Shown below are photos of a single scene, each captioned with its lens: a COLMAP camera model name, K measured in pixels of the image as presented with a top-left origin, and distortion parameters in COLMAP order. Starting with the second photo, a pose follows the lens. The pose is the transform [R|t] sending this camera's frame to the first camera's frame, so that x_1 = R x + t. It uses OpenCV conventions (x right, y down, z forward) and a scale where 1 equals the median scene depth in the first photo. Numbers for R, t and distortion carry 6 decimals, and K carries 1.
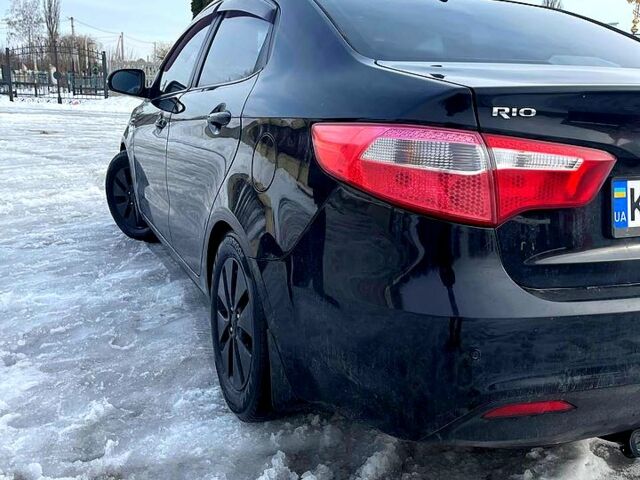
lens RADIAL K [[642.5, 0, 315.4], [0, 642.5, 240.2], [0, 0, 1]] dist [0.032300, 0.000000]
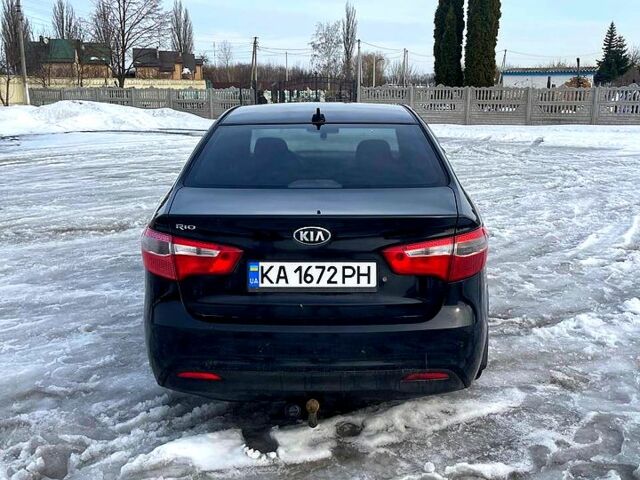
lens RADIAL K [[642.5, 0, 321.7], [0, 642.5, 240.5], [0, 0, 1]] dist [0.032300, 0.000000]
pose [[0.913498, 0.054351, -0.403195, 1.392777], [-0.059401, 0.998234, -0.000020, -0.164674], [0.402482, 0.023968, 0.915114, -0.636985]]
